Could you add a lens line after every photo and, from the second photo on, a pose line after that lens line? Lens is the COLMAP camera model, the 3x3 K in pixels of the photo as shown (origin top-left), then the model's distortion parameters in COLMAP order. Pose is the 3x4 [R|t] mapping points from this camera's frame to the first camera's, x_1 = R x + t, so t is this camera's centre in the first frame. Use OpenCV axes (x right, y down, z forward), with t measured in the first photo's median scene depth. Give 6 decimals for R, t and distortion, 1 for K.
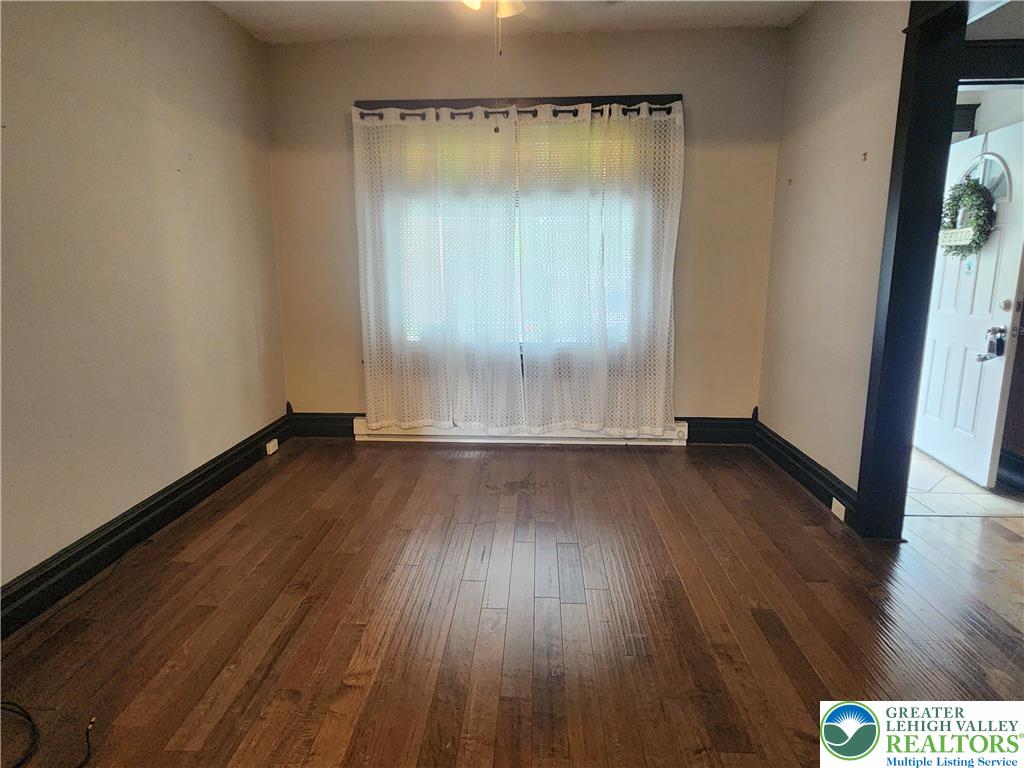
lens RADIAL K [[600.1, 0, 506.8], [0, 600.1, 385.1], [0, 0, 1]] dist [0.009048, 0.000372]
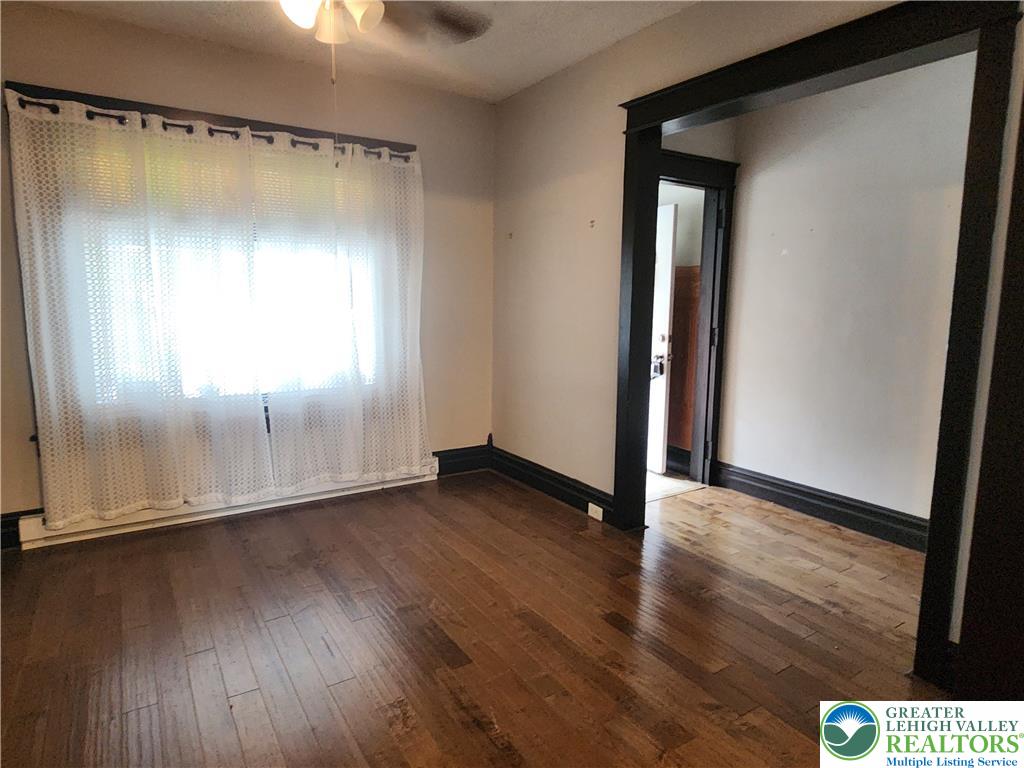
lens RADIAL K [[600.1, 0, 508.7], [0, 600.1, 381.8], [0, 0, 1]] dist [0.009048, 0.000372]
pose [[0.811692, -0.071627, 0.579677, -0.211509], [0.103065, 0.994444, -0.021440, -0.034832], [-0.574920, 0.077147, 0.814564, 0.087452]]
